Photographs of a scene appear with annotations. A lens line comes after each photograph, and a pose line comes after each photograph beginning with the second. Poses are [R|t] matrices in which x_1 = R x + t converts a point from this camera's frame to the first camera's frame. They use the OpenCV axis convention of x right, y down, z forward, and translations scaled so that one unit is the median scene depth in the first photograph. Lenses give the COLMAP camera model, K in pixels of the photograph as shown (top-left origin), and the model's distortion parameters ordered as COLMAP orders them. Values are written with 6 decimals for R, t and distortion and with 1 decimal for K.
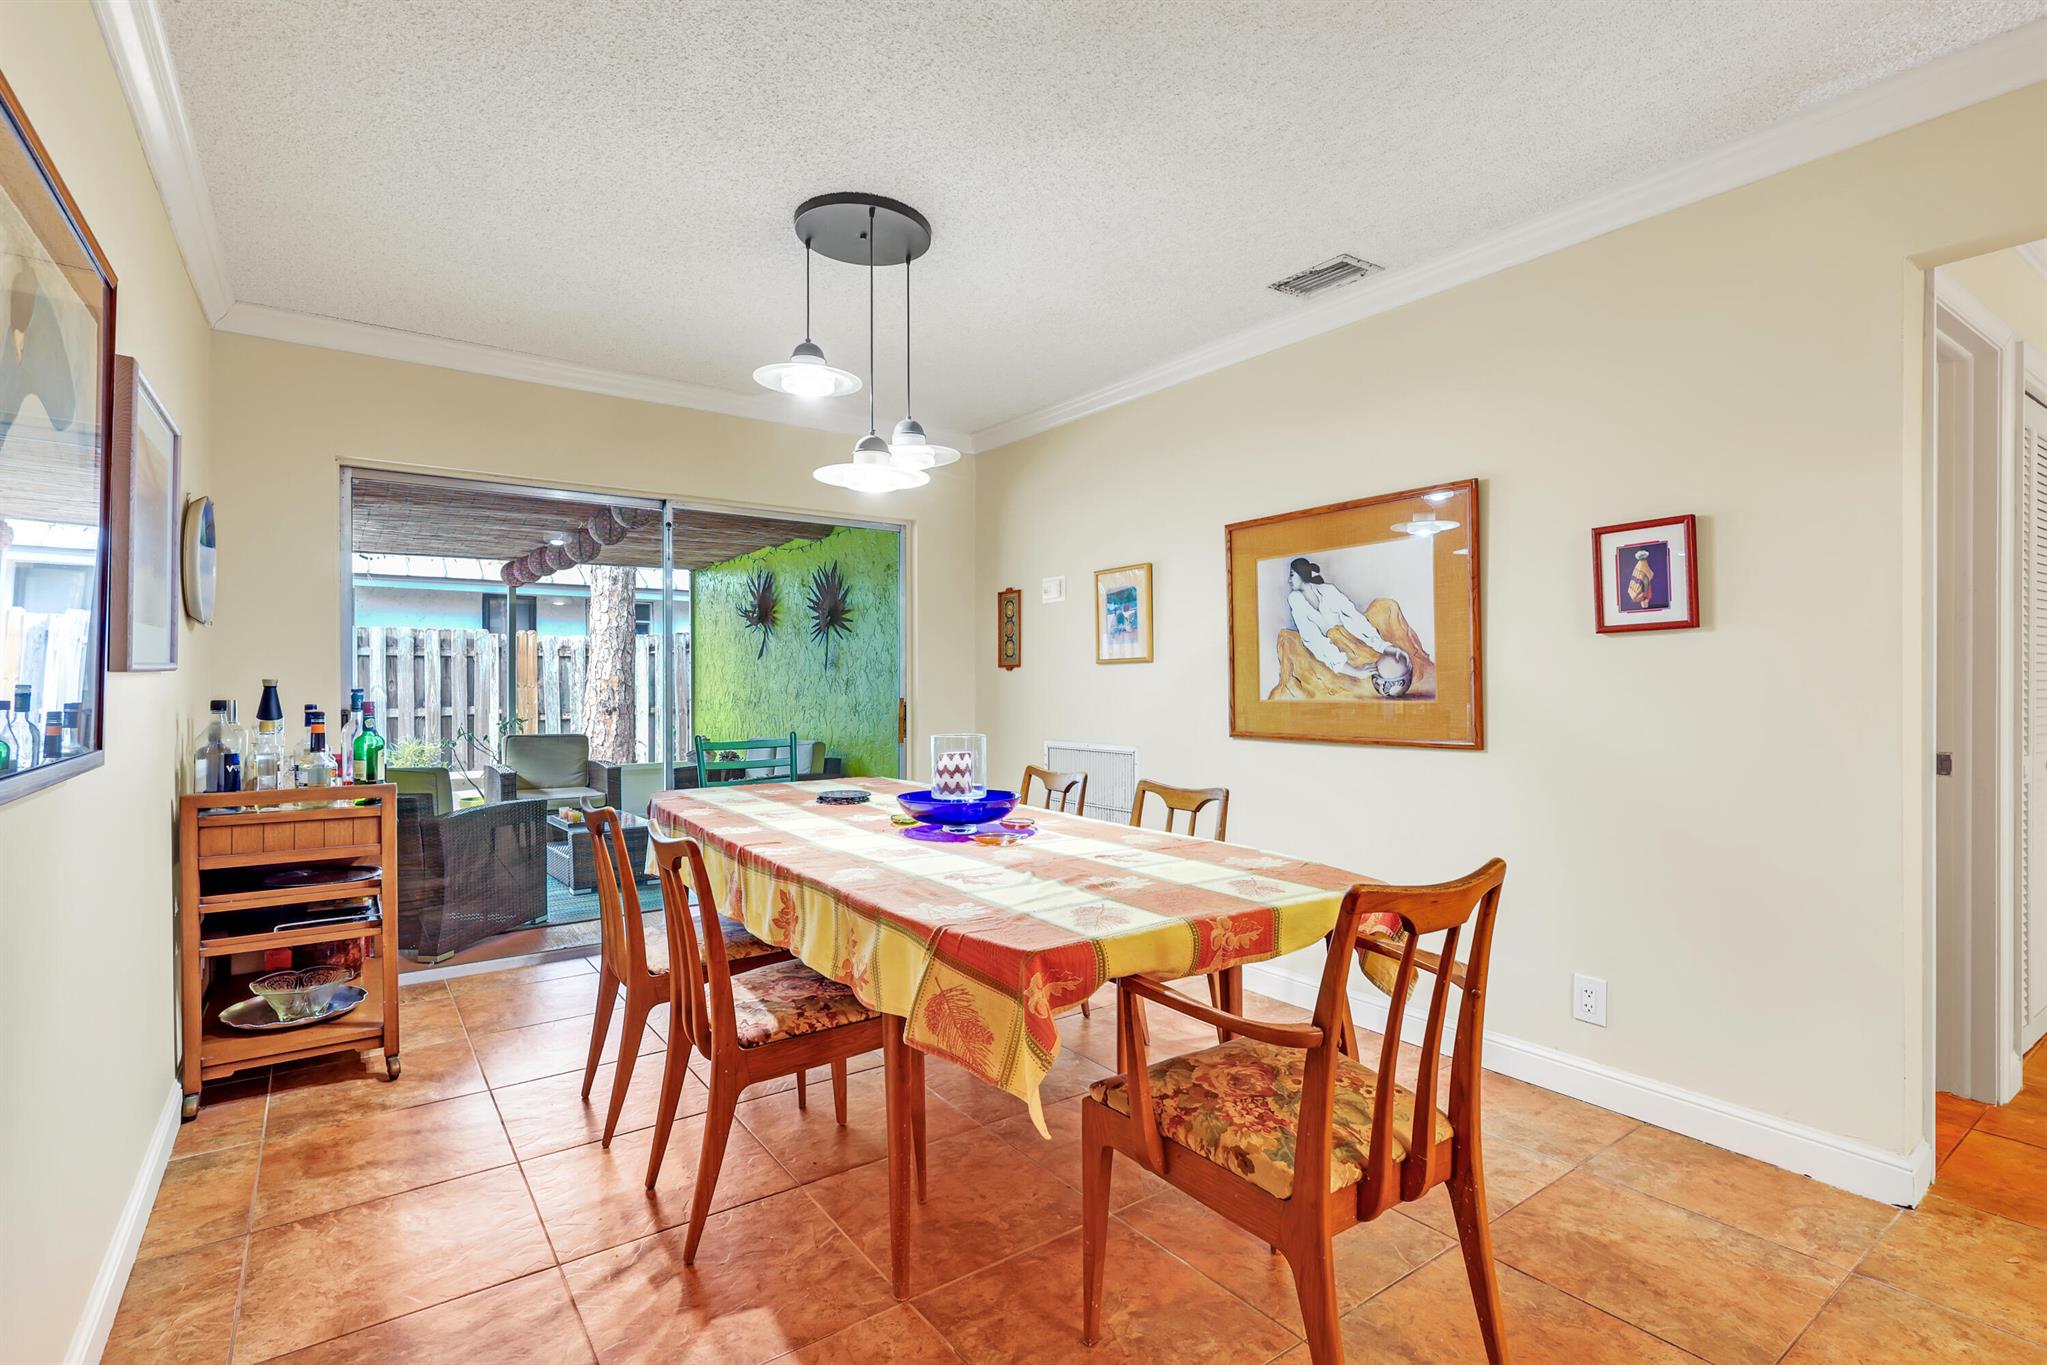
lens RADIAL K [[979.0, 0, 1018.5], [0, 979.0, 679.9], [0, 0, 1]] dist [0.002657, 0.000344]
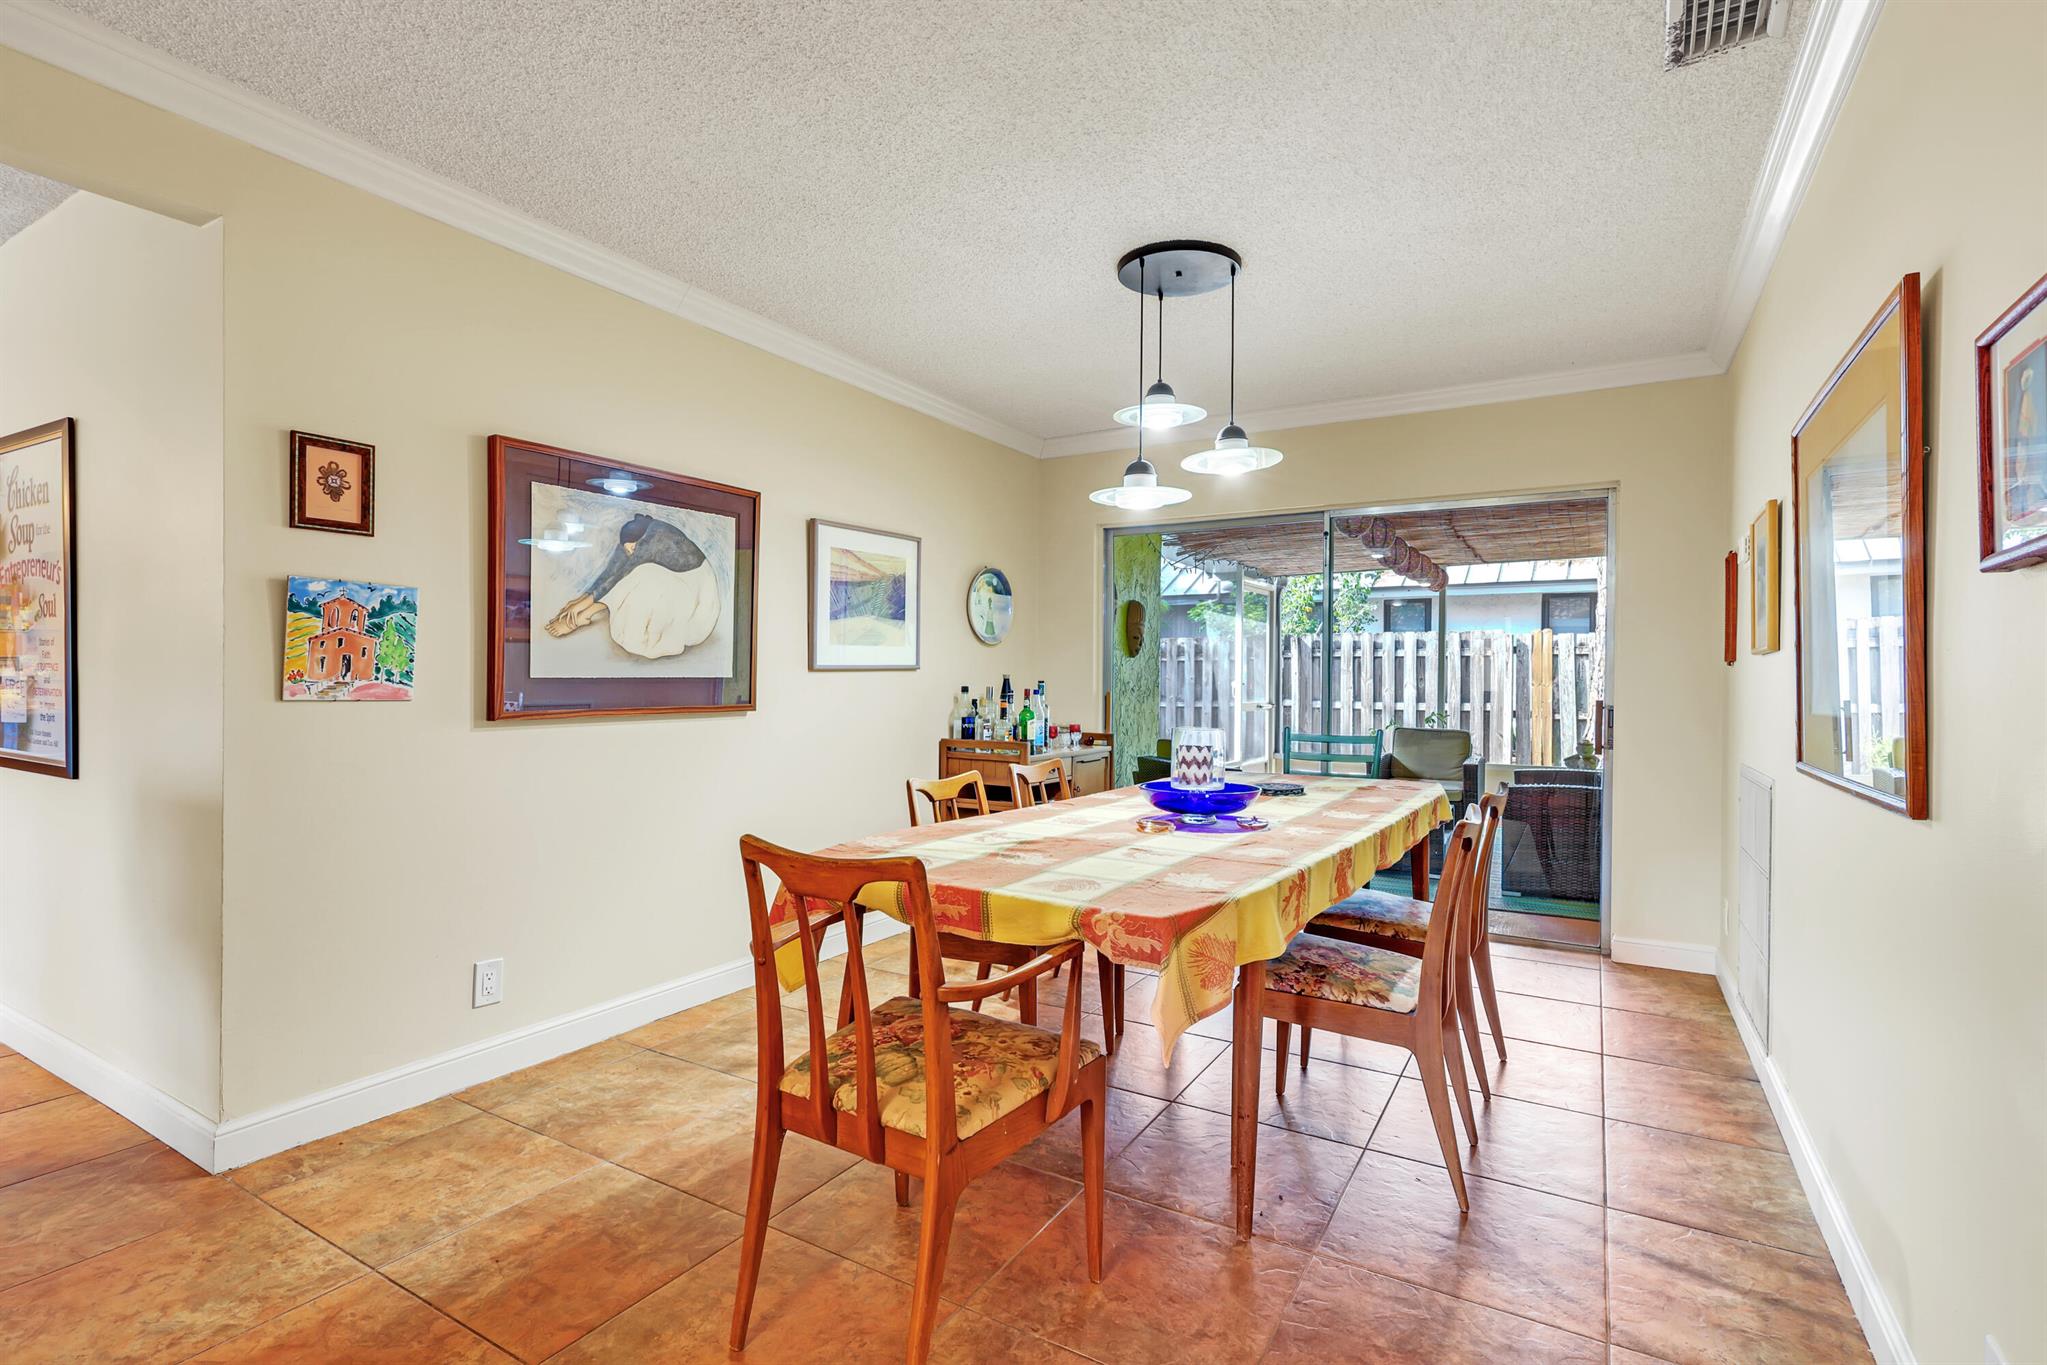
lens RADIAL K [[979.0, 0, 1014.5], [0, 979.0, 674.6], [0, 0, 1]] dist [0.002657, 0.000344]
pose [[0.405420, 0.002758, -0.914127, 0.770593], [-0.007347, 0.999973, -0.000241, 0.000147], [0.914101, 0.006814, 0.405429, 0.376541]]
